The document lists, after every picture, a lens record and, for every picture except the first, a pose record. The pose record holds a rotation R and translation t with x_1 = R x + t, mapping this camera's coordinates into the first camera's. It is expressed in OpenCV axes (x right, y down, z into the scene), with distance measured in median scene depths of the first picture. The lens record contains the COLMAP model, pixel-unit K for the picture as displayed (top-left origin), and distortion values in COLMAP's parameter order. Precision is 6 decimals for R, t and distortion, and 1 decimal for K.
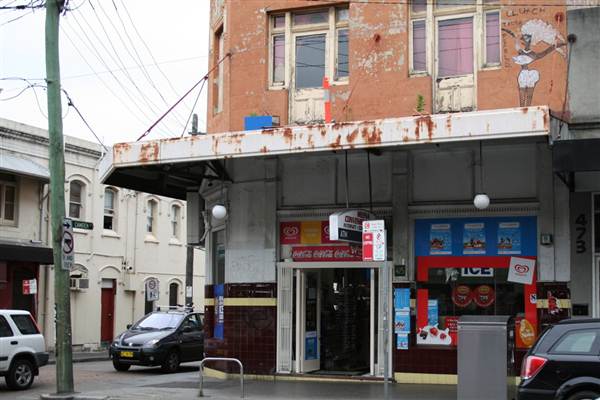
lens RADIAL K [[844.3, 0, 362.2], [0, 844.3, 238.9], [0, 0, 1]] dist [-0.070907, 0.035669]
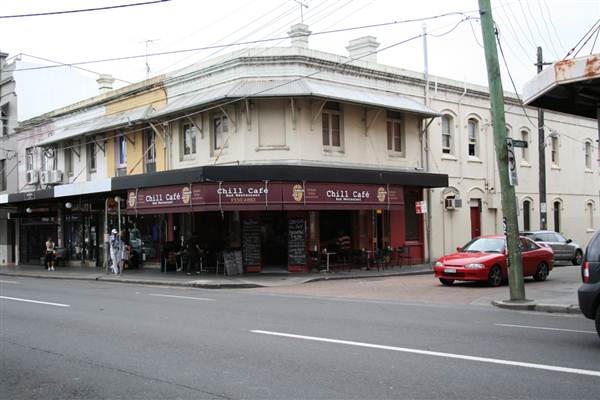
lens RADIAL K [[704.1, 0, 300.0], [0, 704.1, 200.0], [0, 0, 1]] dist [-0.078357, 0.131133]
pose [[0.898572, -0.038103, -0.437169, -0.108105], [0.057837, 0.997816, 0.031912, 0.005481], [0.434998, -0.053959, 0.898813, 0.039588]]
